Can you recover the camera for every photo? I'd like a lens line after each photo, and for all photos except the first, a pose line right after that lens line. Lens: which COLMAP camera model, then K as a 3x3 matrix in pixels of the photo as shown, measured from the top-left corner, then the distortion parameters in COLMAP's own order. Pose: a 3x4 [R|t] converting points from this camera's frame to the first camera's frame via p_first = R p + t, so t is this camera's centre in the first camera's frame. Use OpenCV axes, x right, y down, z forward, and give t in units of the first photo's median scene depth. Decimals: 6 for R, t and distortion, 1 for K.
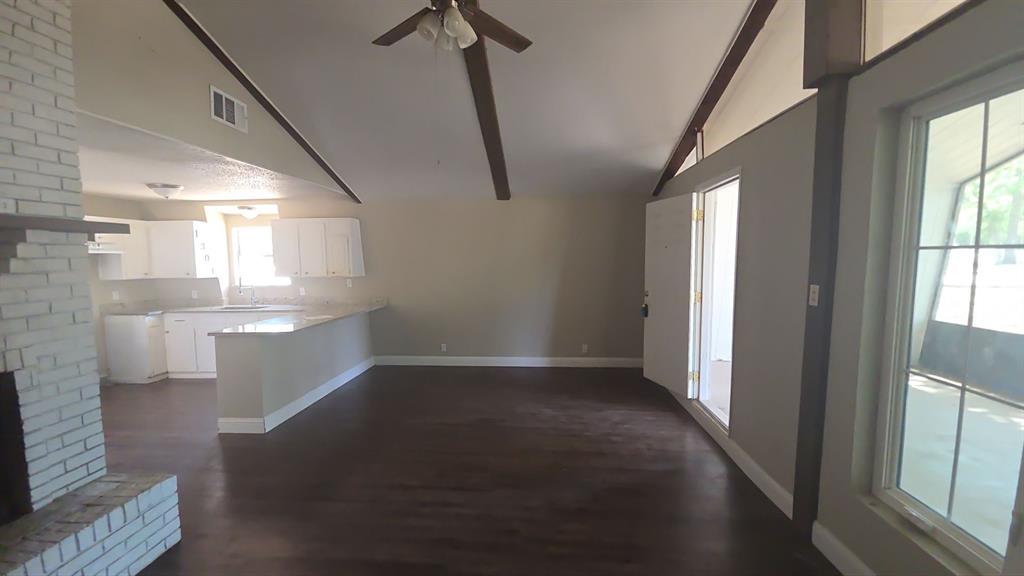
lens RADIAL K [[420.7, 0, 510.9], [0, 420.7, 292.0], [0, 0, 1]] dist [0.017400, -0.013043]
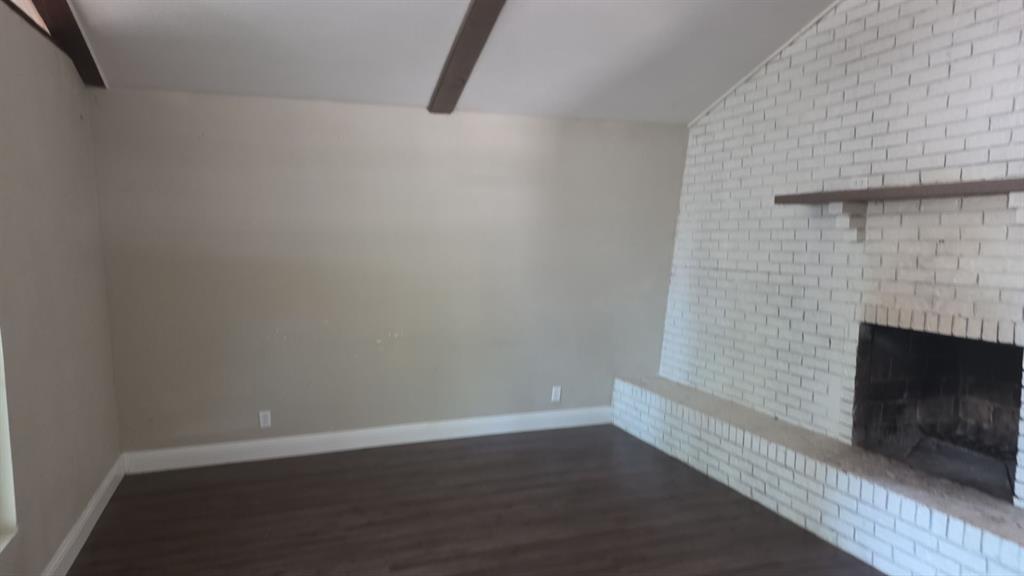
lens RADIAL K [[673.2, 0, 510.5], [0, 673.2, 301.6], [0, 0, 1]] dist [0.082268, -0.077588]
pose [[-0.910227, 0.050186, -0.411058, 0.439907], [-0.028938, 0.982494, 0.184032, -0.149610], [0.413098, 0.179406, -0.892840, 1.802962]]
